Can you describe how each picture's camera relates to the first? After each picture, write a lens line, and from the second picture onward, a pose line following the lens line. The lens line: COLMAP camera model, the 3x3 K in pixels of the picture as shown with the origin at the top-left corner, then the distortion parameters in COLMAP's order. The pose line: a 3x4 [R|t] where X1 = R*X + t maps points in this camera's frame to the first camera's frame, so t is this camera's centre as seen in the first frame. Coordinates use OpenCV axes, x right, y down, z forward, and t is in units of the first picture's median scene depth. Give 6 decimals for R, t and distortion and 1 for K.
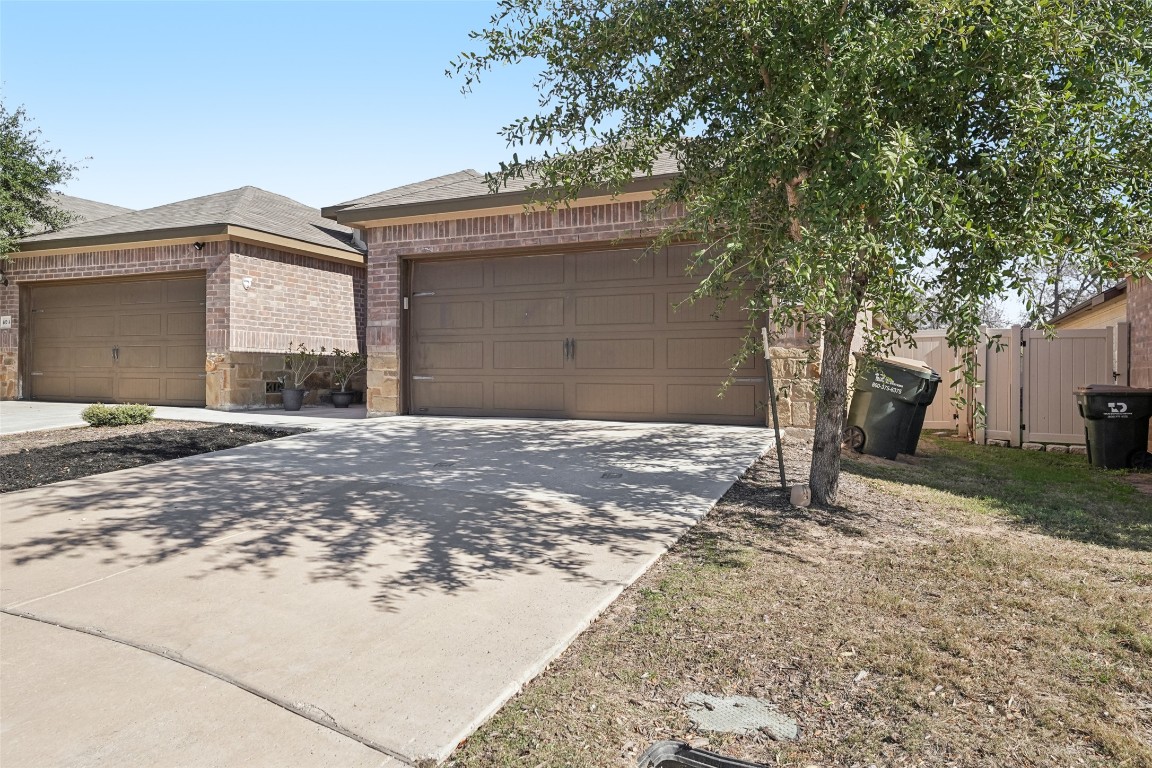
lens RADIAL K [[766.5, 0, 574.2], [0, 766.5, 378.6], [0, 0, 1]] dist [0.031662, 0.001336]
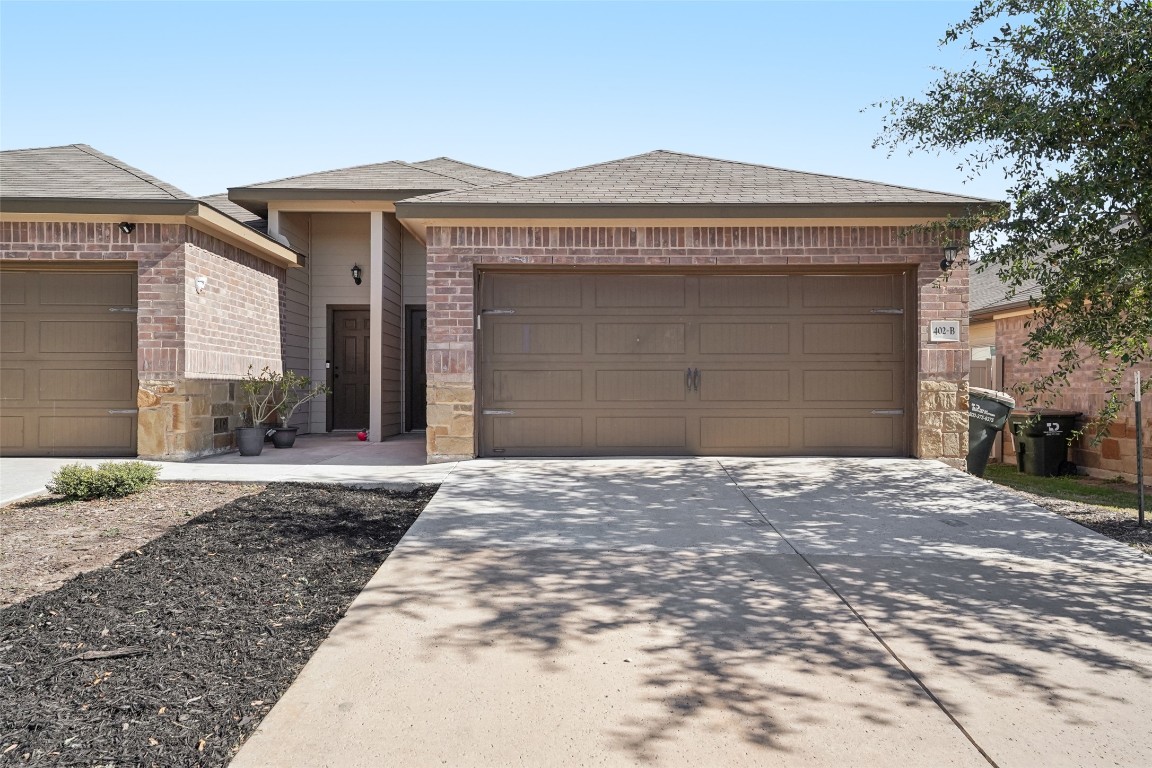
lens RADIAL K [[766.5, 0, 575.6], [0, 766.5, 389.2], [0, 0, 1]] dist [0.031662, 0.001336]
pose [[0.898116, -0.005493, 0.439724, -0.492347], [0.006549, 0.999978, -0.000885, -0.025001], [-0.439709, 0.003675, 0.898133, 0.216665]]
